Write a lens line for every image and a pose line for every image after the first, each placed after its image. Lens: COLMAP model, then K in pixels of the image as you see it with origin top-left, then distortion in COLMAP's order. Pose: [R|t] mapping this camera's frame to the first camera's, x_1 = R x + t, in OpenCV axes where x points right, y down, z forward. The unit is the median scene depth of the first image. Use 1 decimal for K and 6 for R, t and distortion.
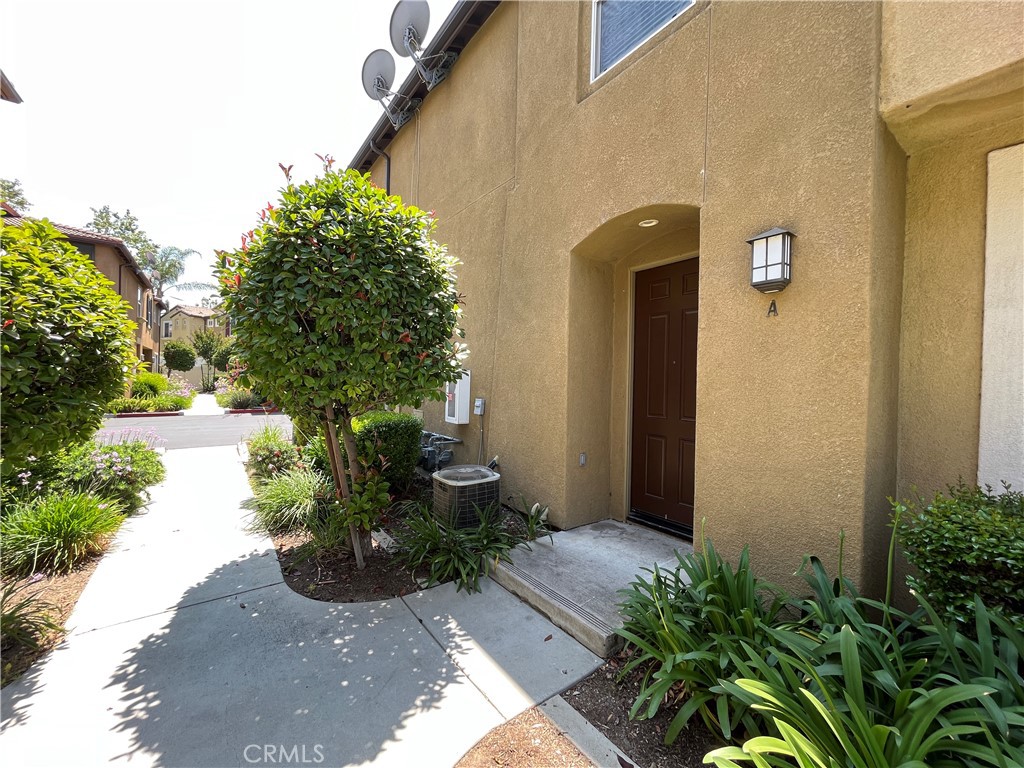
lens RADIAL K [[413.6, 0, 507.5], [0, 413.6, 383.2], [0, 0, 1]] dist [-0.002840, -0.000336]
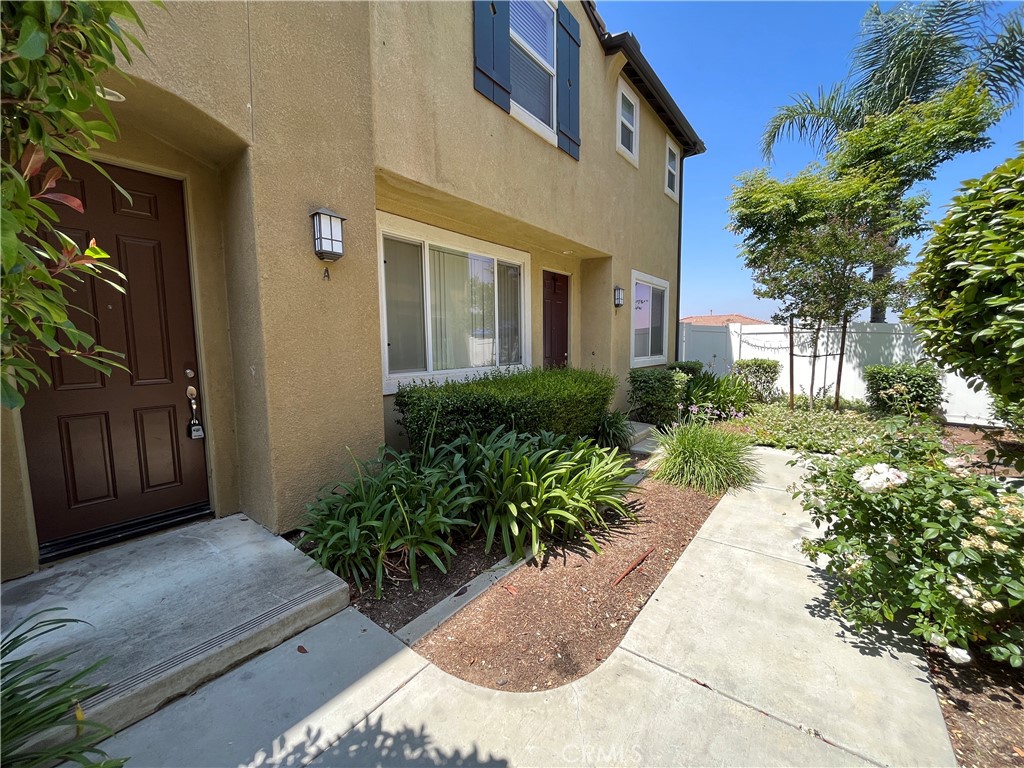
lens RADIAL K [[413.6, 0, 507.5], [0, 413.6, 383.2], [0, 0, 1]] dist [-0.002840, -0.000336]
pose [[-0.277270, -0.113708, 0.954040, -0.747398], [0.010272, 0.992565, 0.121285, 0.001463], [-0.960737, 0.043428, -0.274040, 0.832340]]
